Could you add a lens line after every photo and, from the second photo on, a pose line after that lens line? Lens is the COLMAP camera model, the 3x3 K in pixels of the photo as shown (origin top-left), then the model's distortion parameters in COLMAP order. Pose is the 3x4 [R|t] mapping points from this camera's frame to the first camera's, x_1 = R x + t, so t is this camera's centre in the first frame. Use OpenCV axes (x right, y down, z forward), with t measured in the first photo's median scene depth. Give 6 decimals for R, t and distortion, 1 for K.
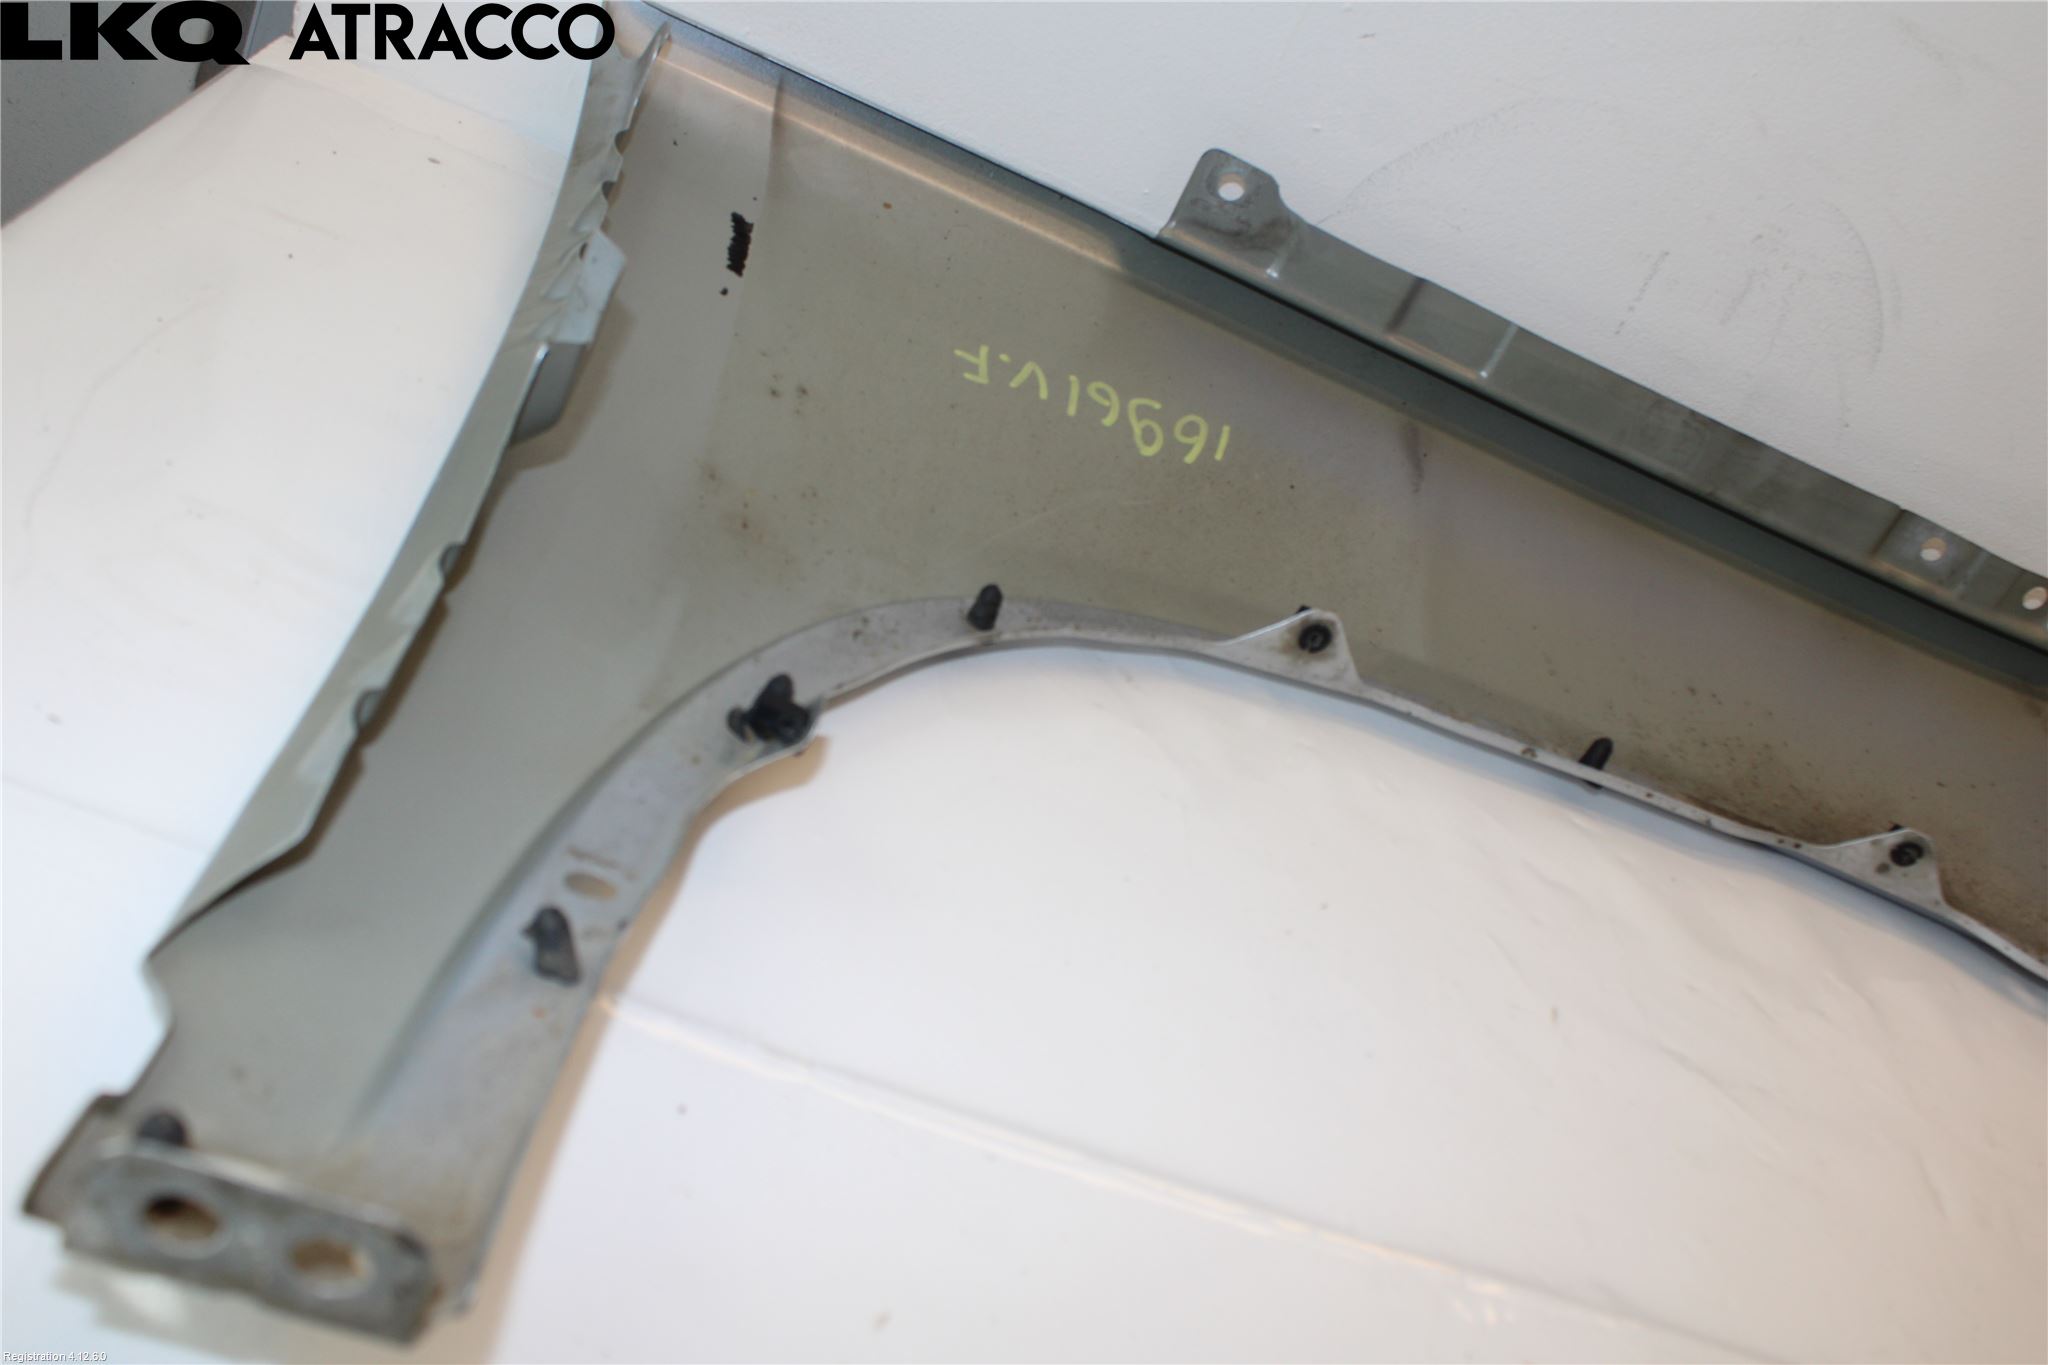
lens RADIAL K [[1914.1, 0, 1024.5], [0, 1914.1, 673.3], [0, 0, 1]] dist [-0.093192, 0.000000]
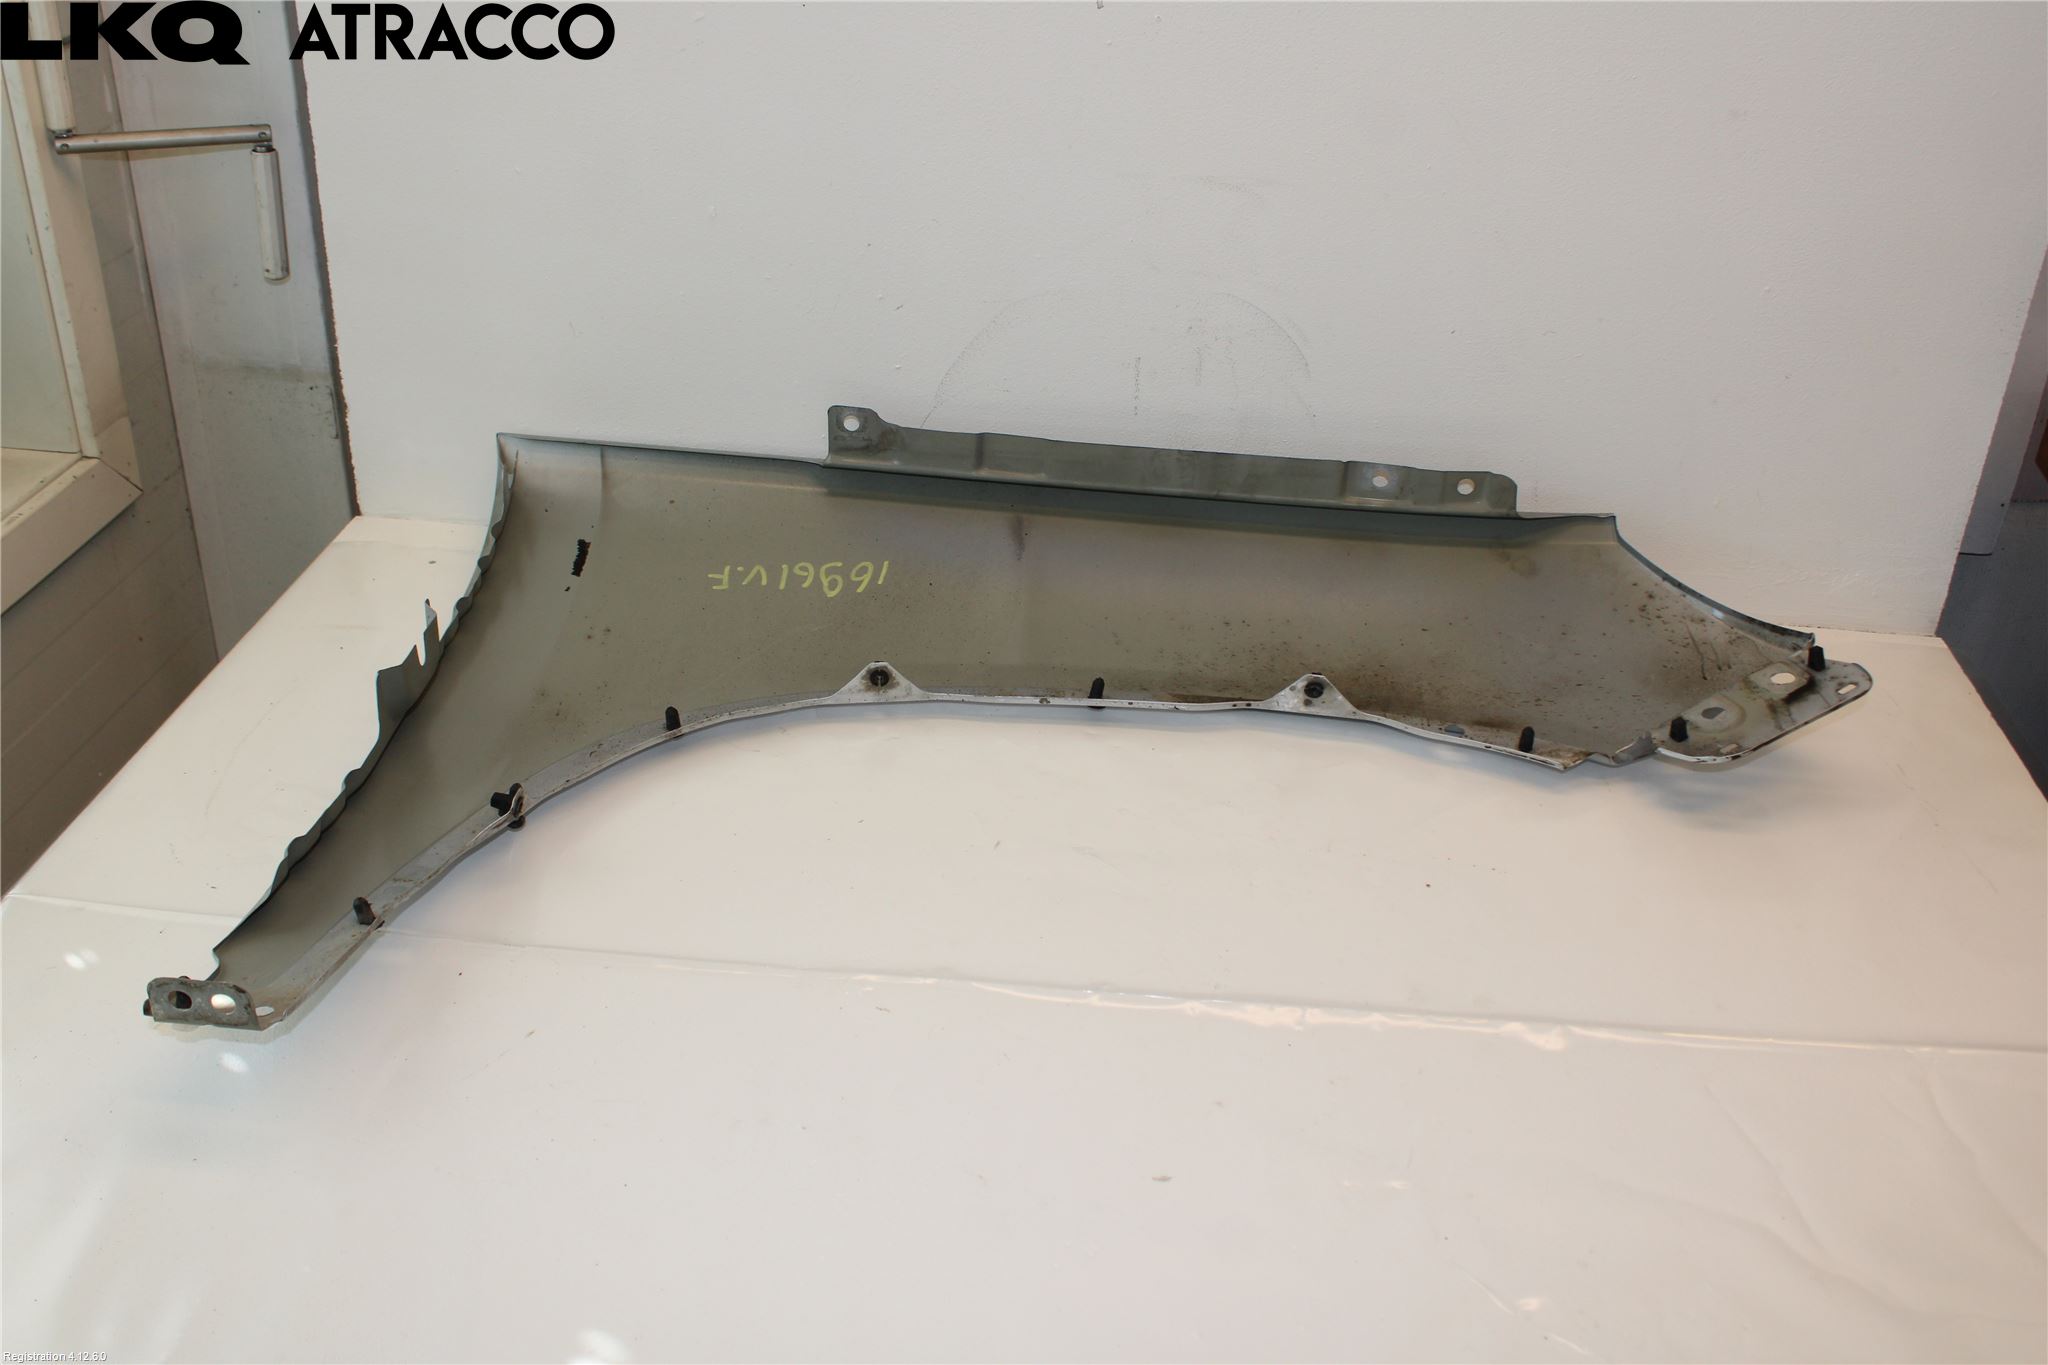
lens RADIAL K [[1914.1, 0, 1031.0], [0, 1914.1, 689.8], [0, 0, 1]] dist [-0.093192, 0.000000]
pose [[0.918798, -0.294276, -0.263081, 0.639998], [0.282817, 0.955720, -0.081321, 0.151731], [0.275363, 0.000314, 0.961340, -0.578931]]
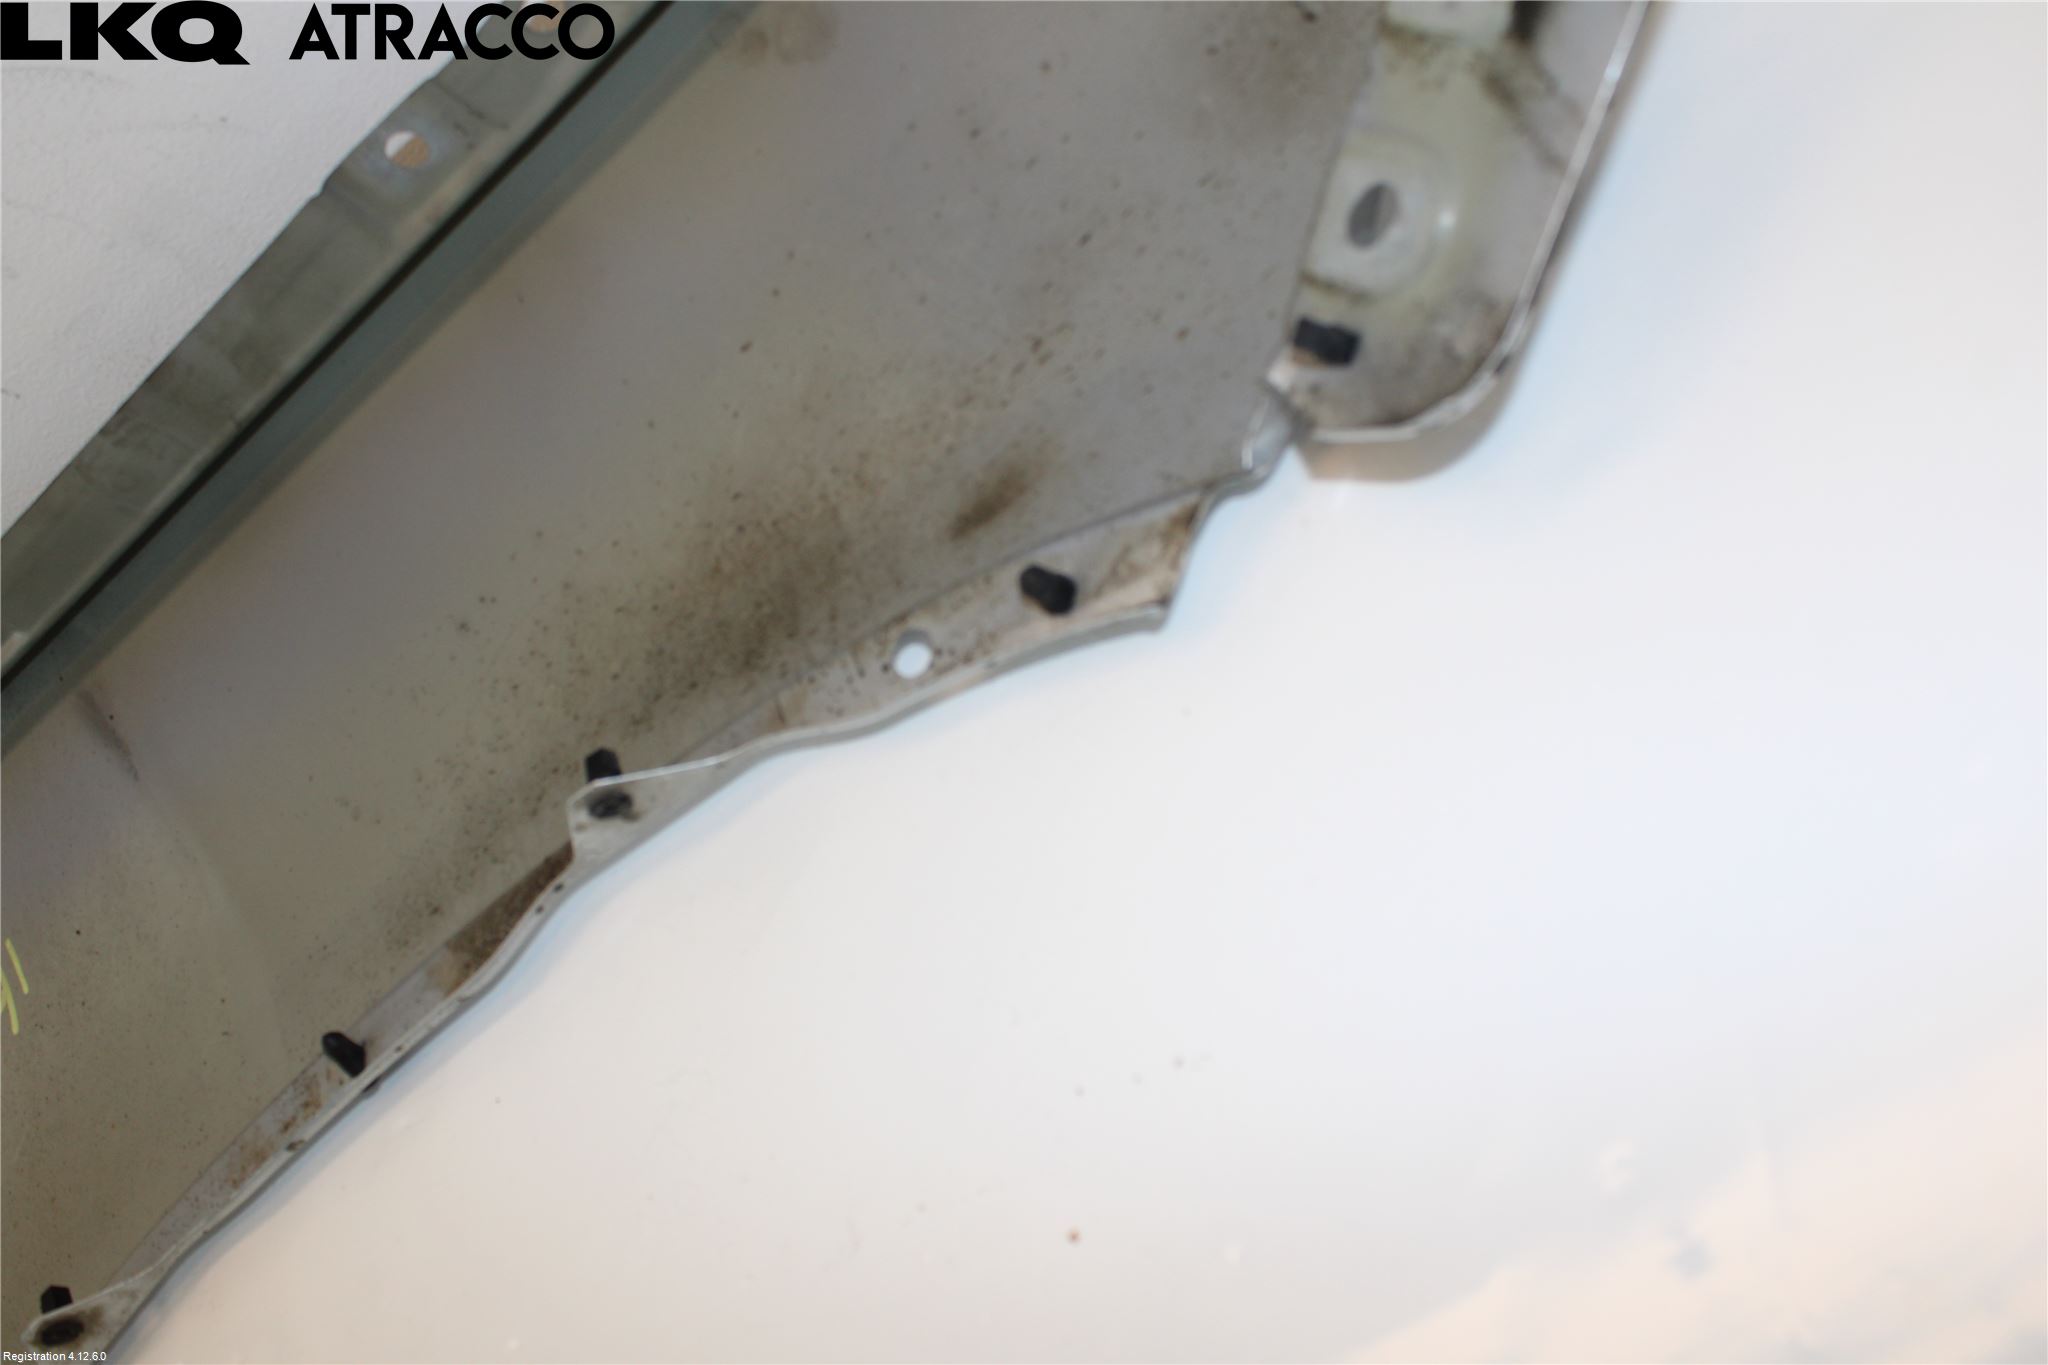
lens RADIAL K [[1914.1, 0, 1012.0], [0, 1914.1, 682.5], [0, 0, 1]] dist [-0.093192, 0.000000]
pose [[0.427884, -0.646689, -0.631434, 0.926772], [0.888187, 0.430277, 0.161198, 0.090280], [0.167447, -0.629805, 0.758490, 0.520951]]
